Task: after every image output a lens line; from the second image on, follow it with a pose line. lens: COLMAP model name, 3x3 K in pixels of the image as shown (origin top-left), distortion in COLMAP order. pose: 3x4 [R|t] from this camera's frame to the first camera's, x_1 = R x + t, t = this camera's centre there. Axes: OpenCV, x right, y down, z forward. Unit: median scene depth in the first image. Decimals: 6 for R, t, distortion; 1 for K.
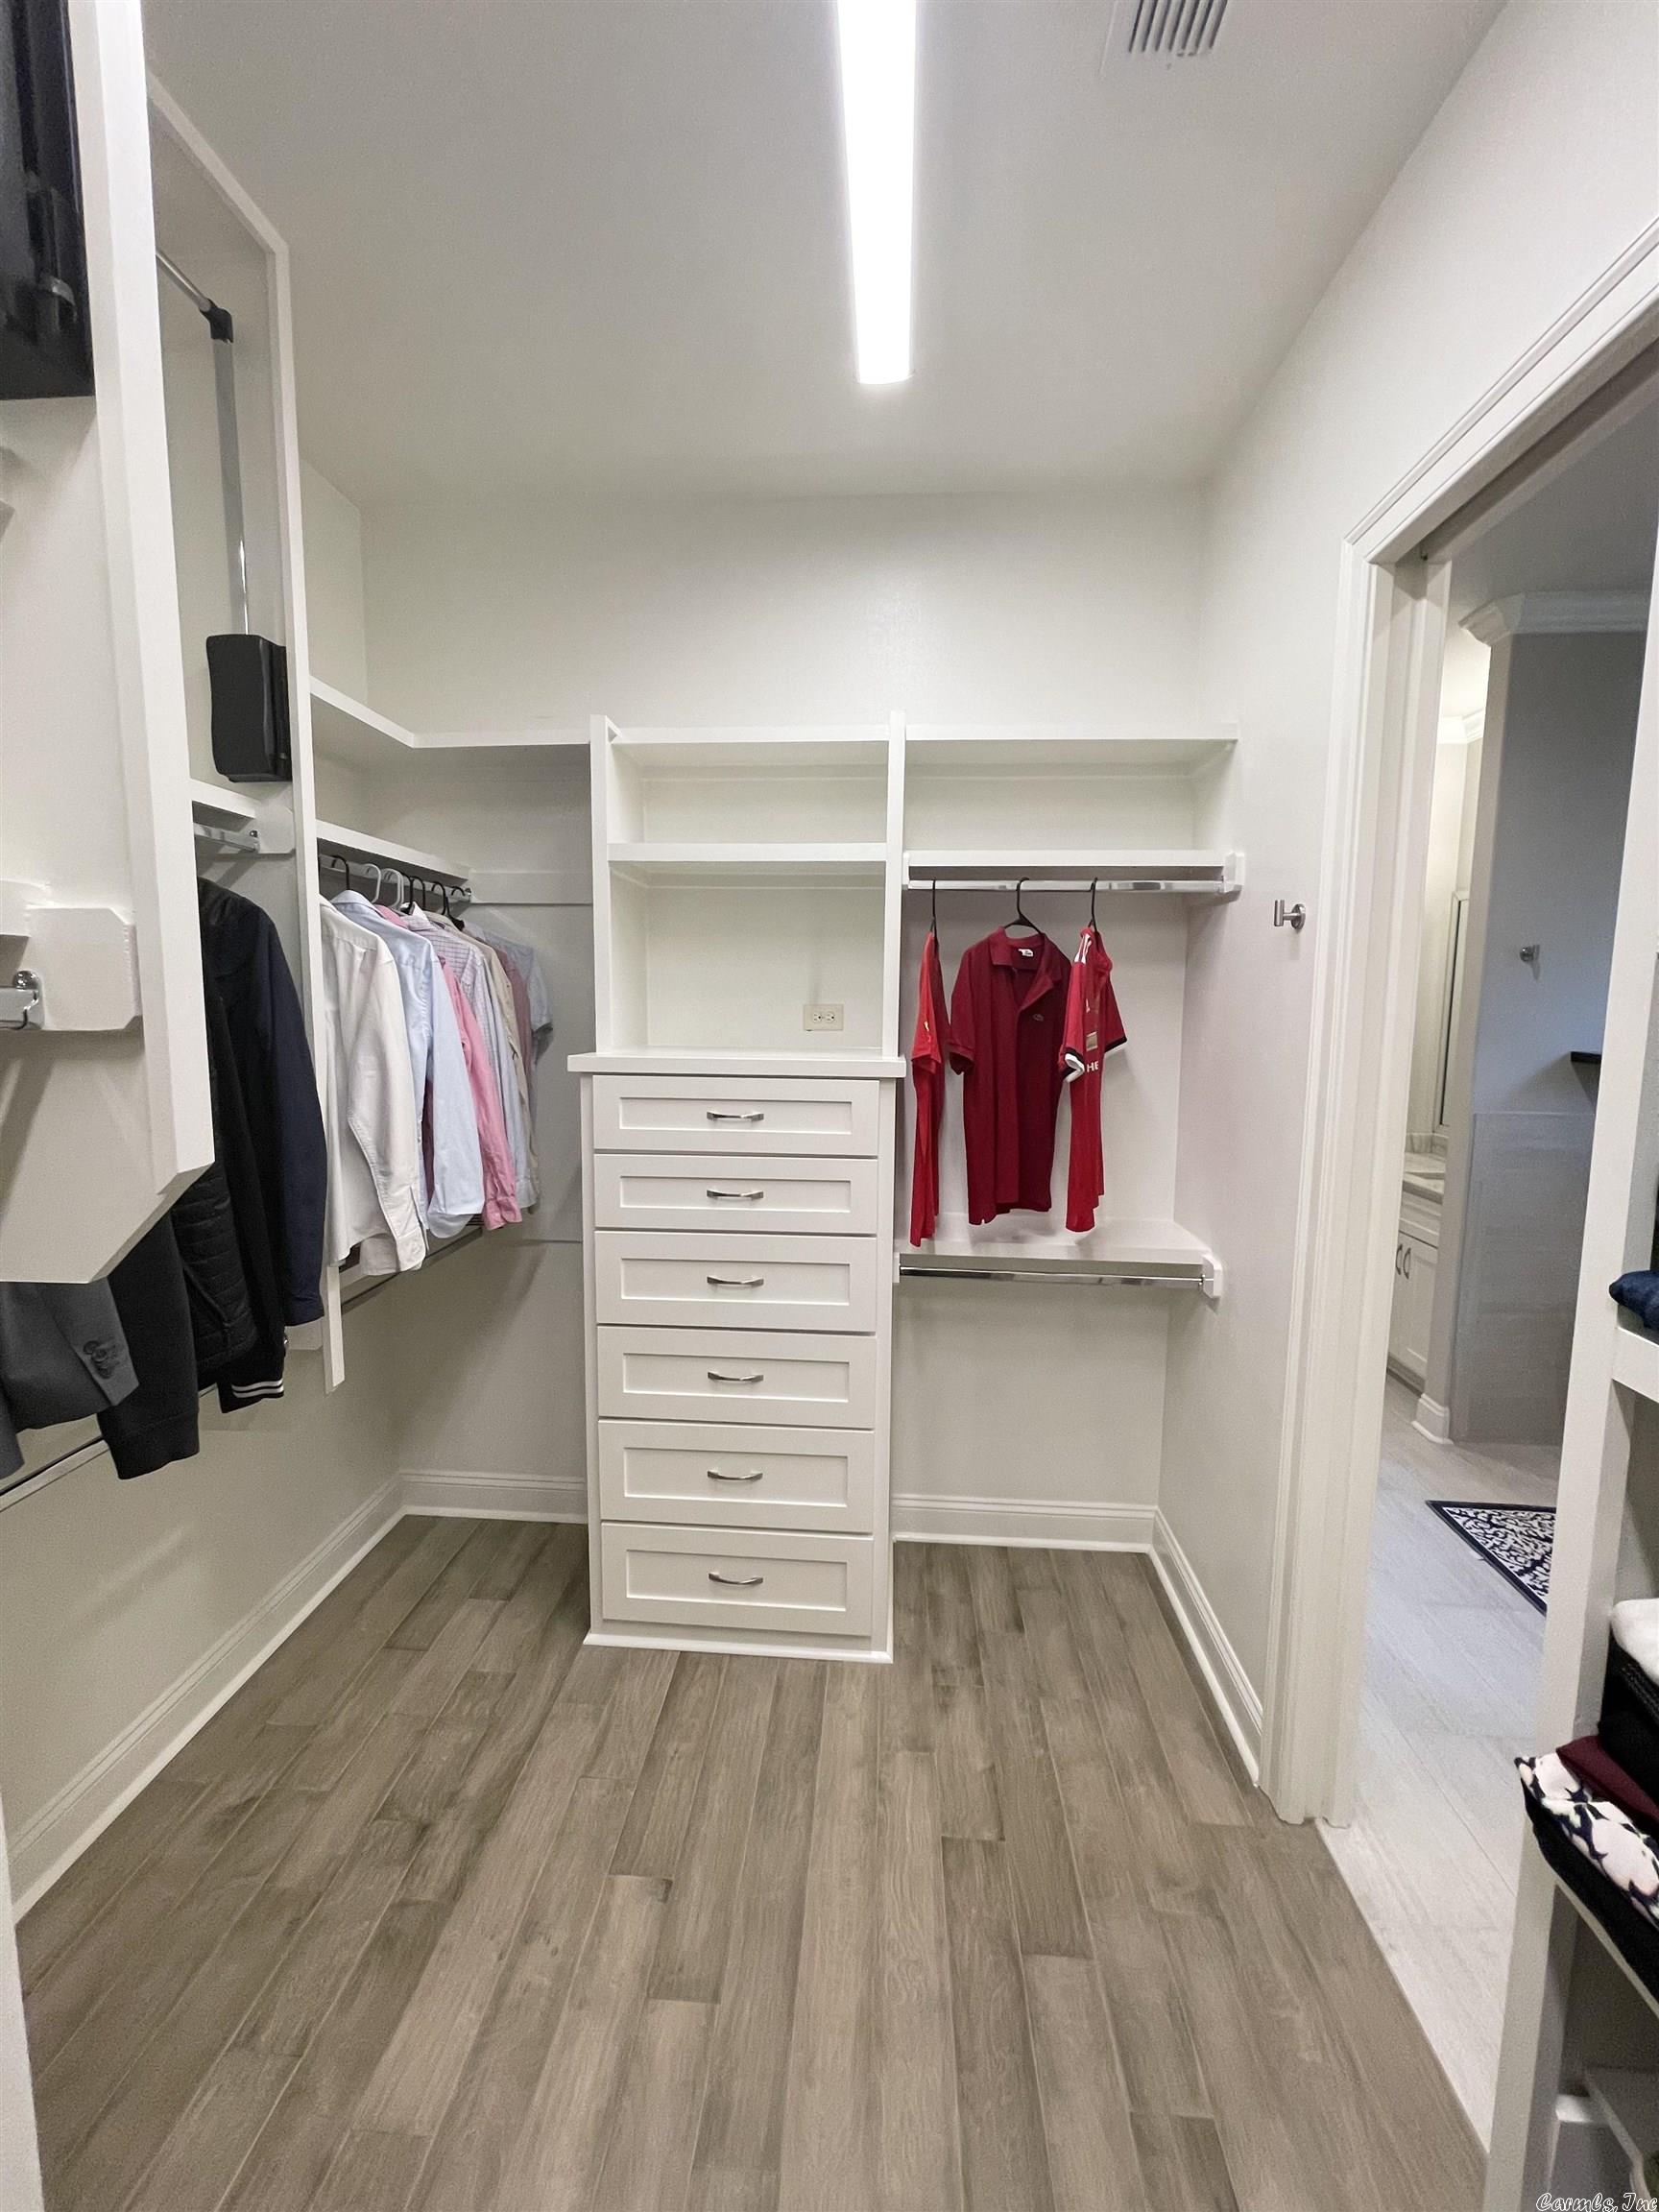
lens RADIAL K [[883.5, 0, 821.9], [0, 883.5, 1086.8], [0, 0, 1]] dist [0.001170, -0.000284]
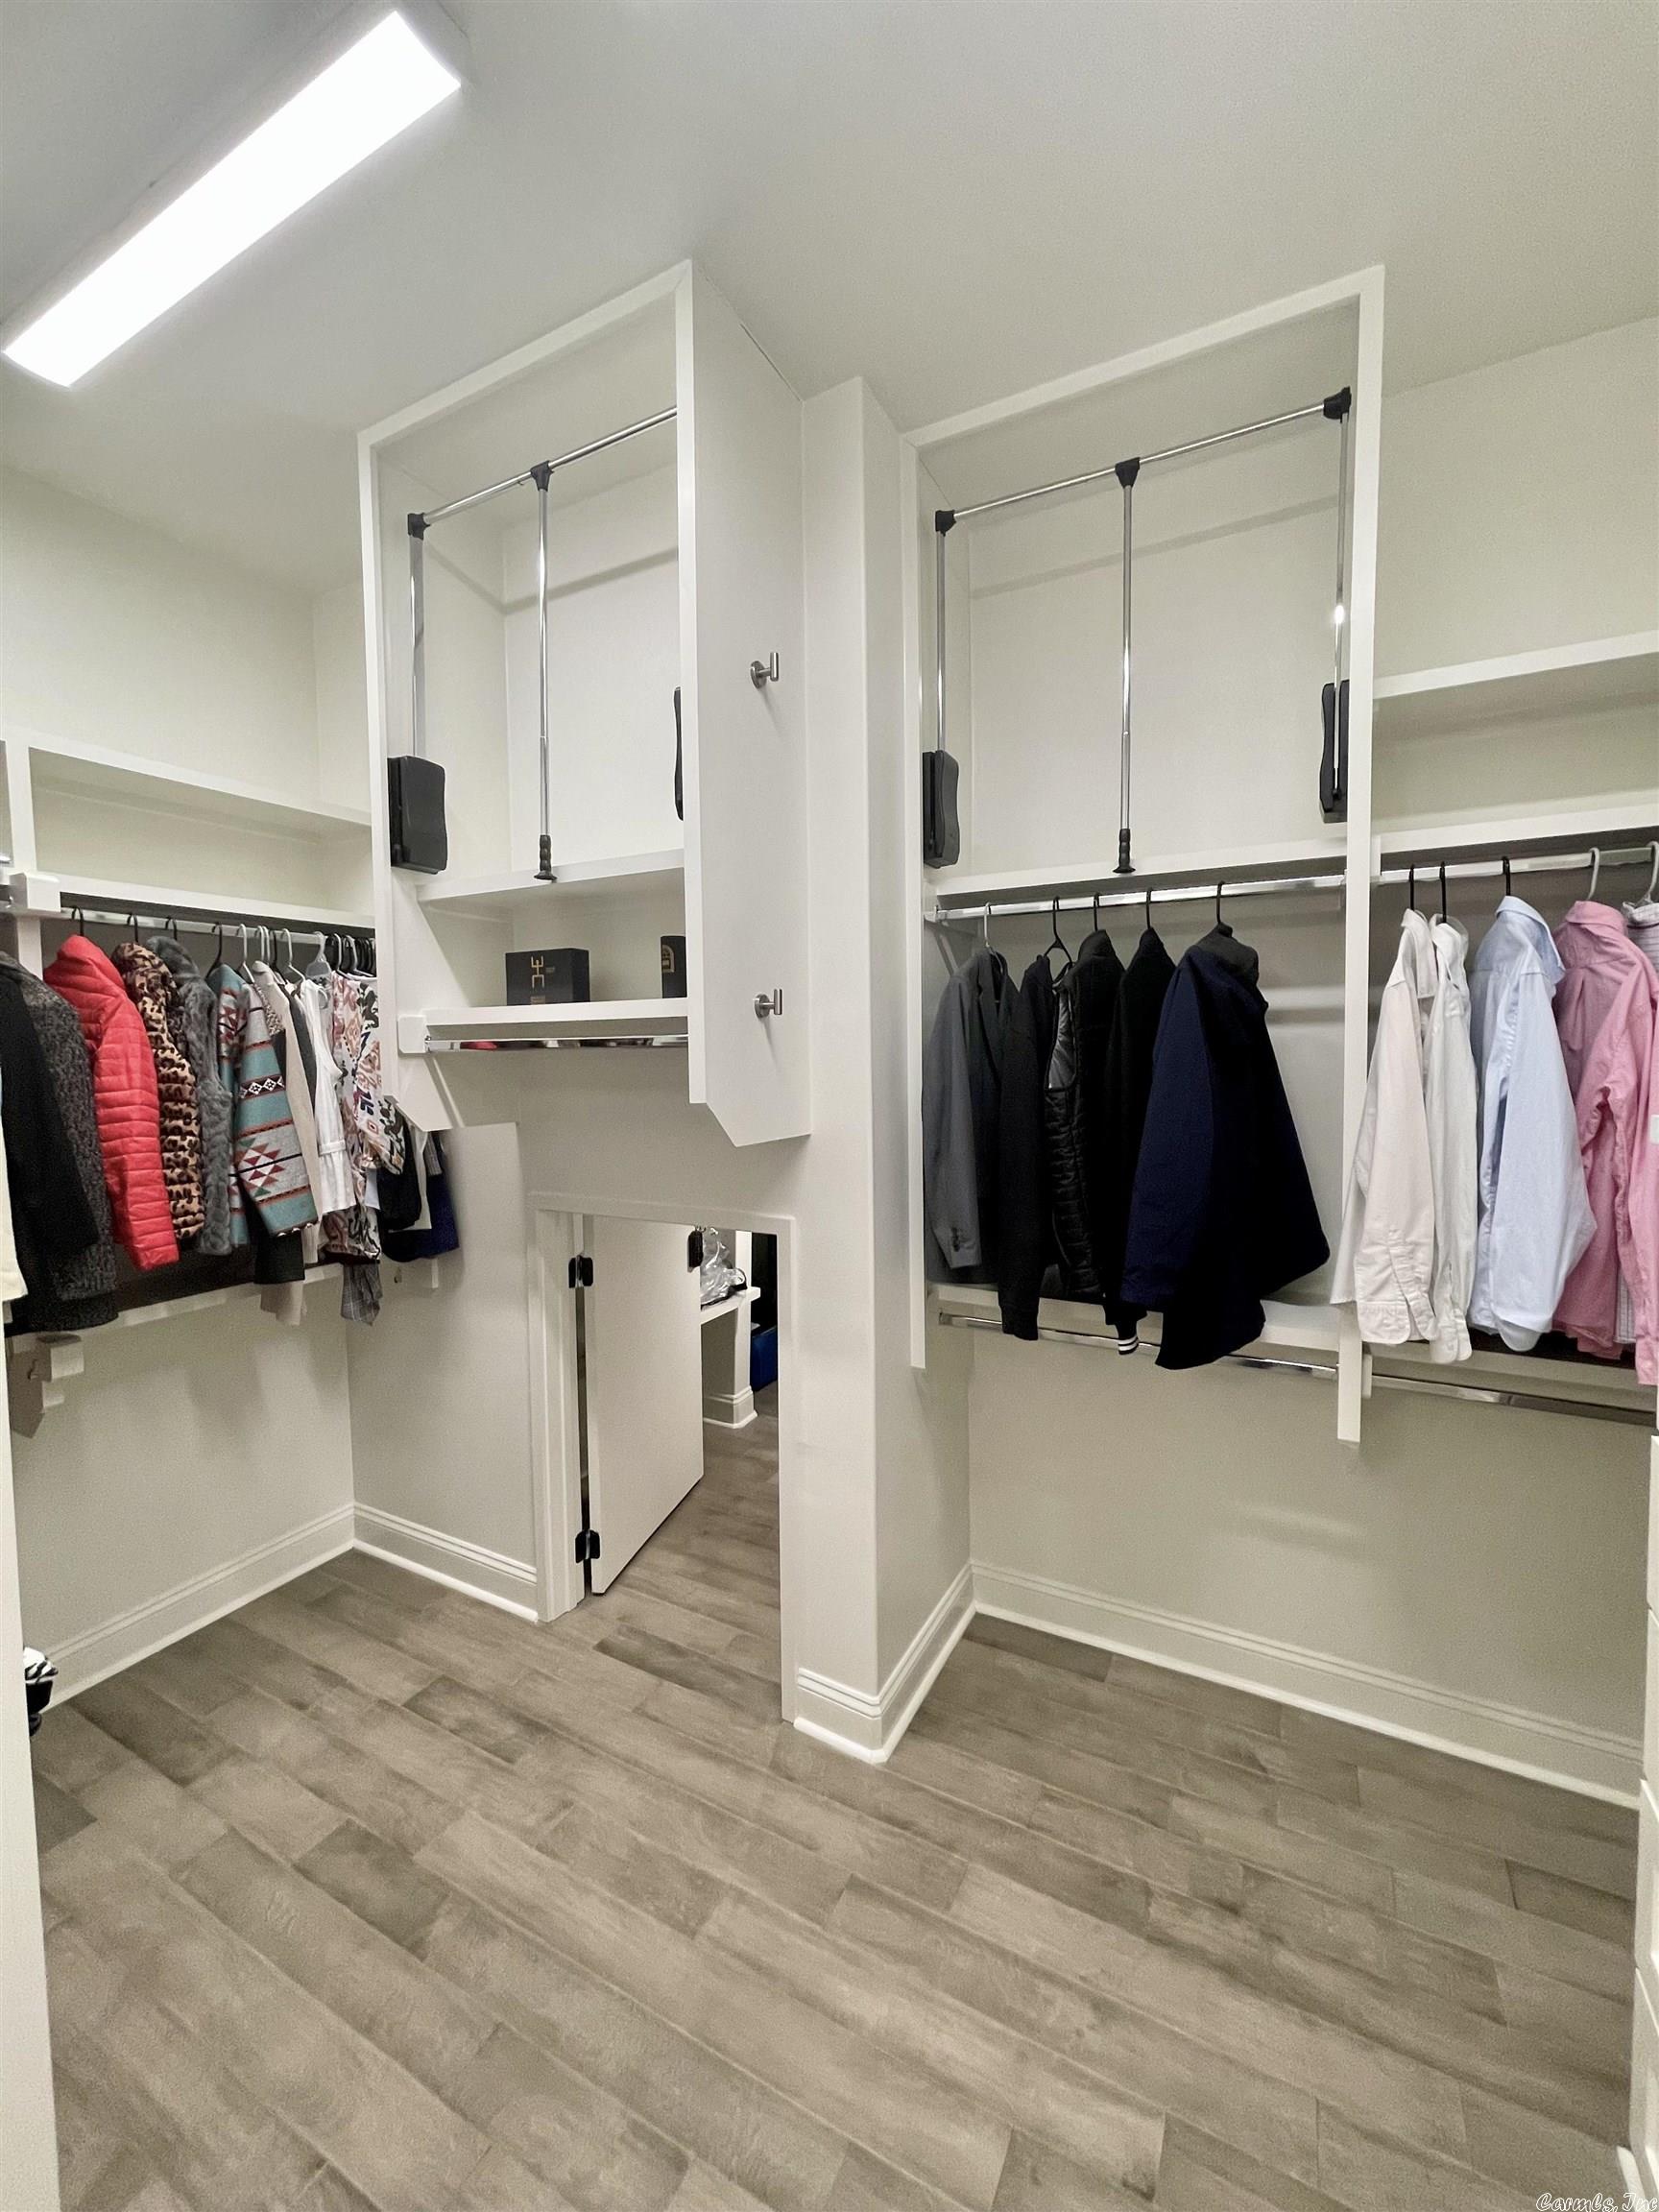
lens RADIAL K [[883.5, 0, 827.3], [0, 883.5, 1102.4], [0, 0, 1]] dist [0.001170, -0.000284]
pose [[-0.397963, 0.059636, -0.915461, 0.574953], [-0.083448, 0.991395, 0.100858, -0.072429], [0.913598, 0.116531, -0.389562, 0.952391]]
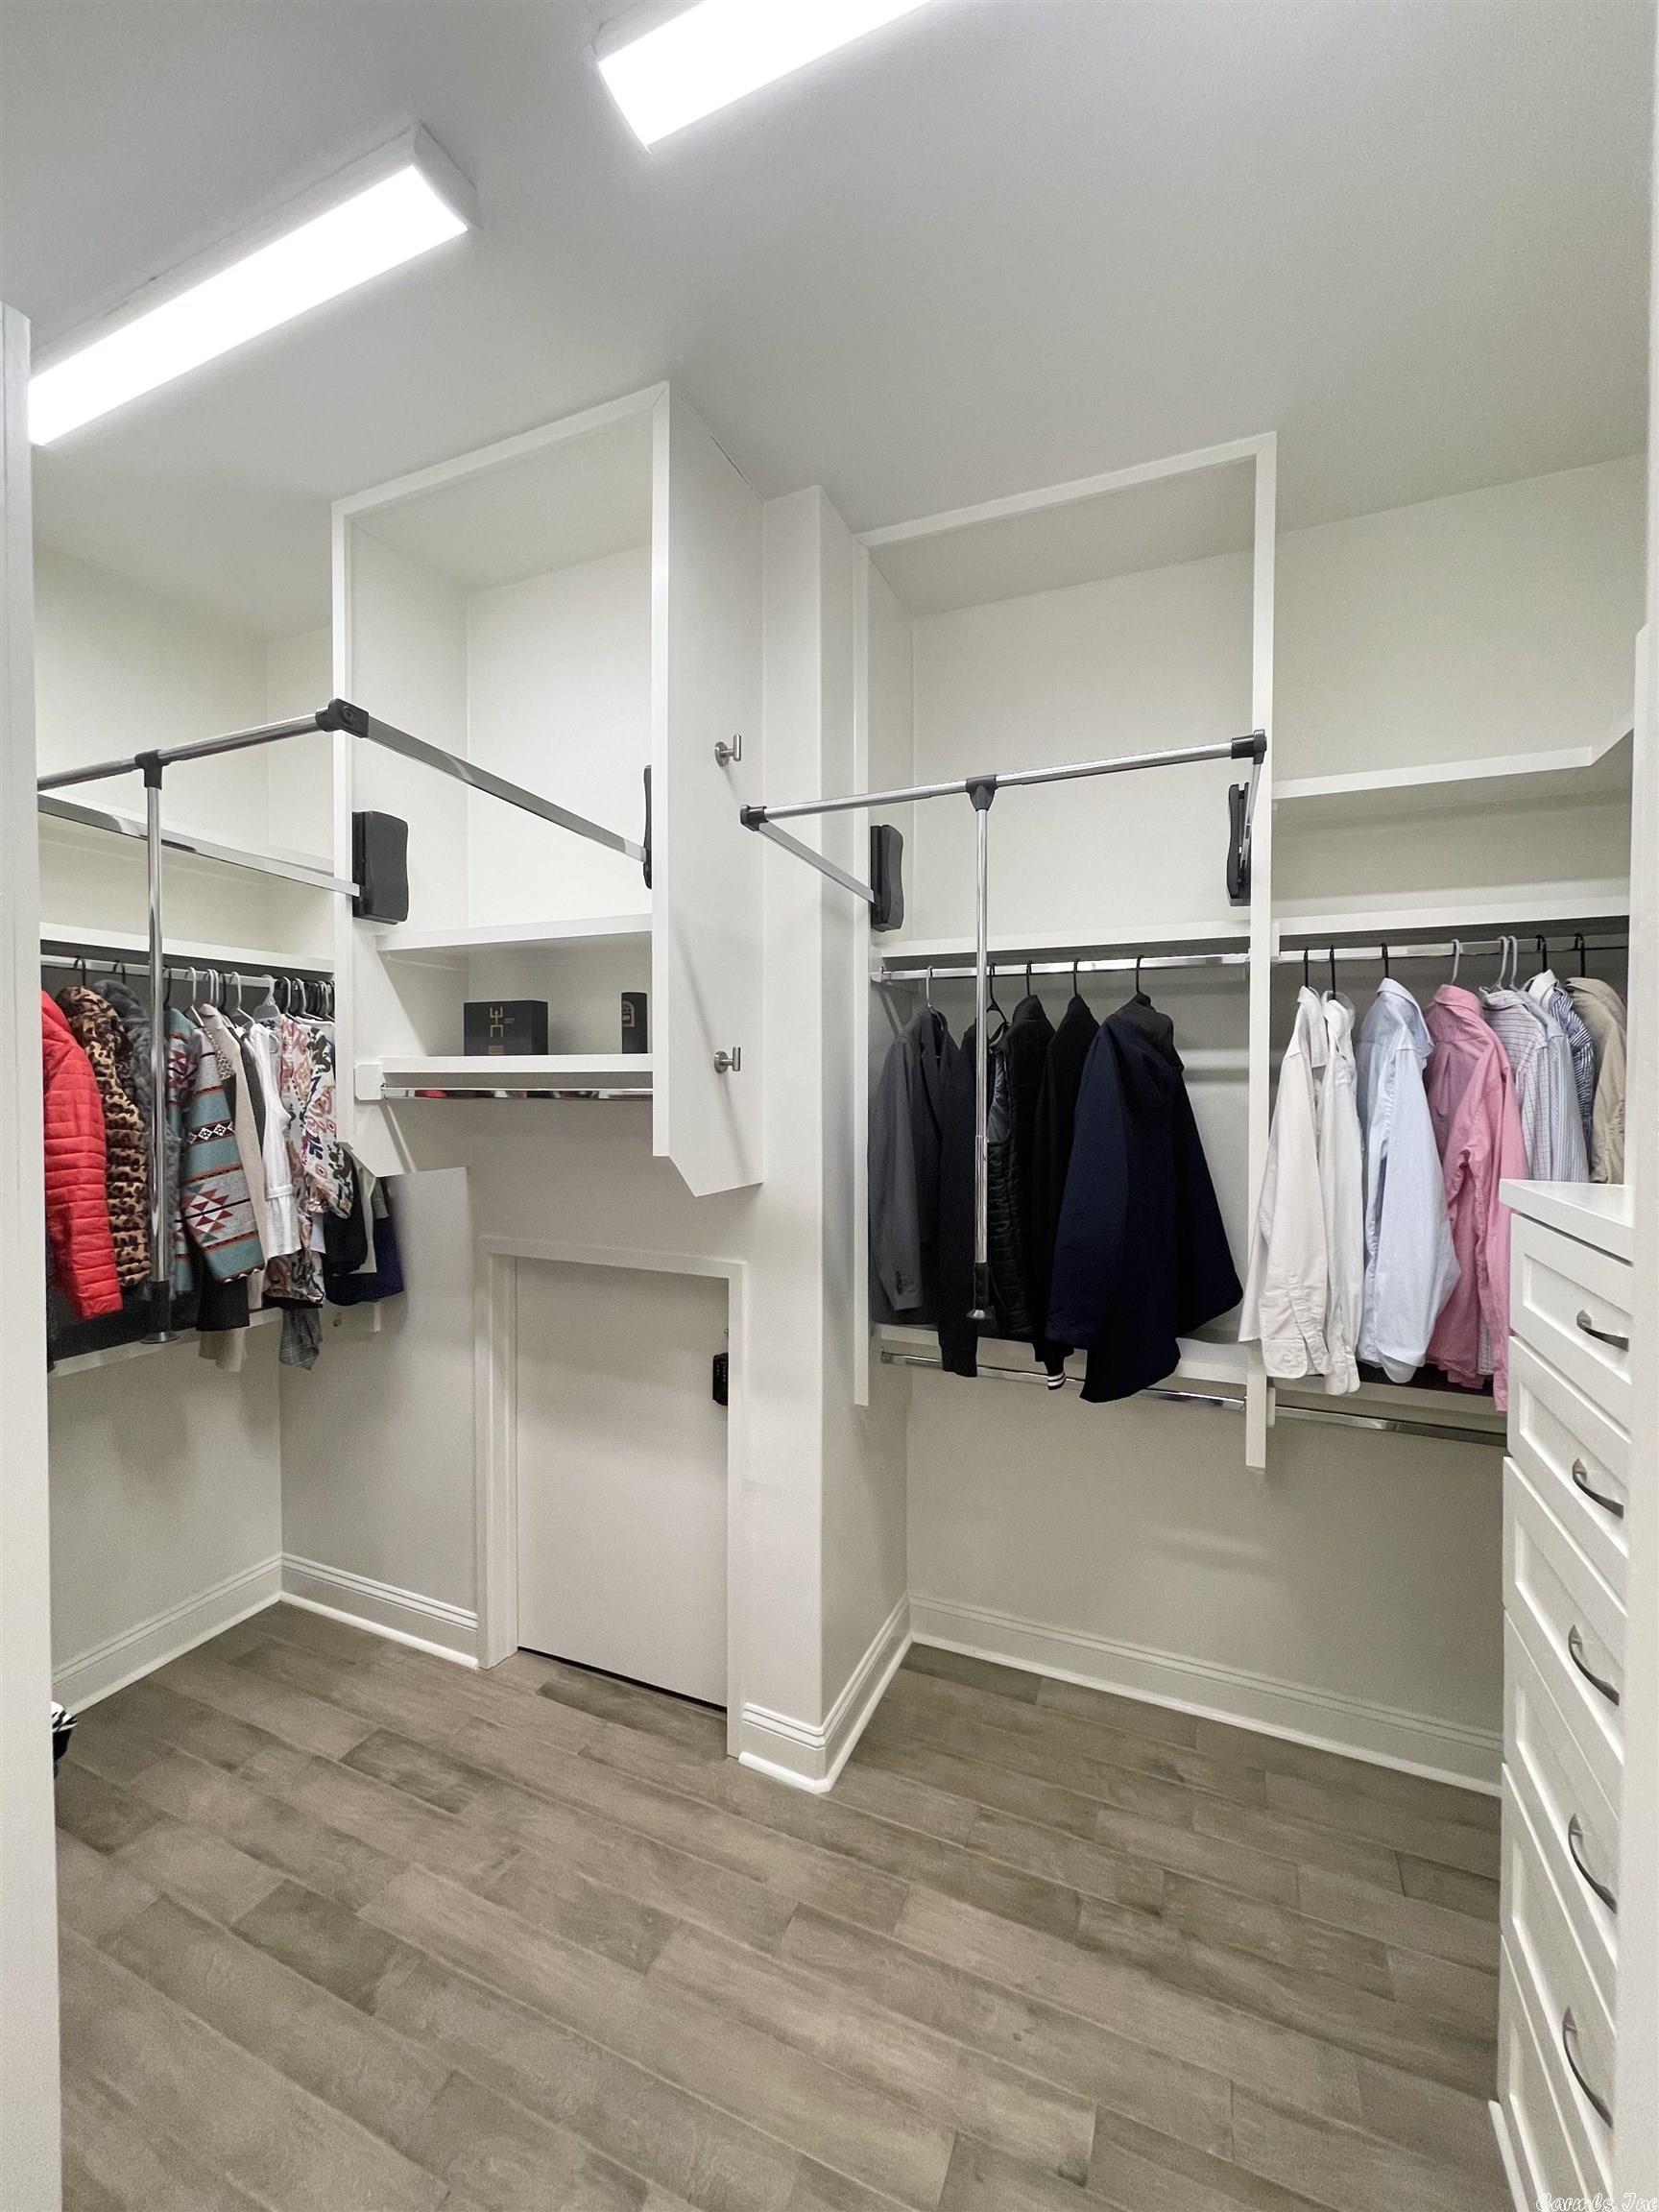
lens RADIAL K [[883.5, 0, 827.2], [0, 883.5, 1105.4], [0, 0, 1]] dist [0.001170, -0.000284]
pose [[-0.320656, 0.026333, -0.946829, 0.649478], [-0.100218, 0.993059, 0.061559, -0.103139], [0.941879, 0.114629, -0.315792, 0.940243]]
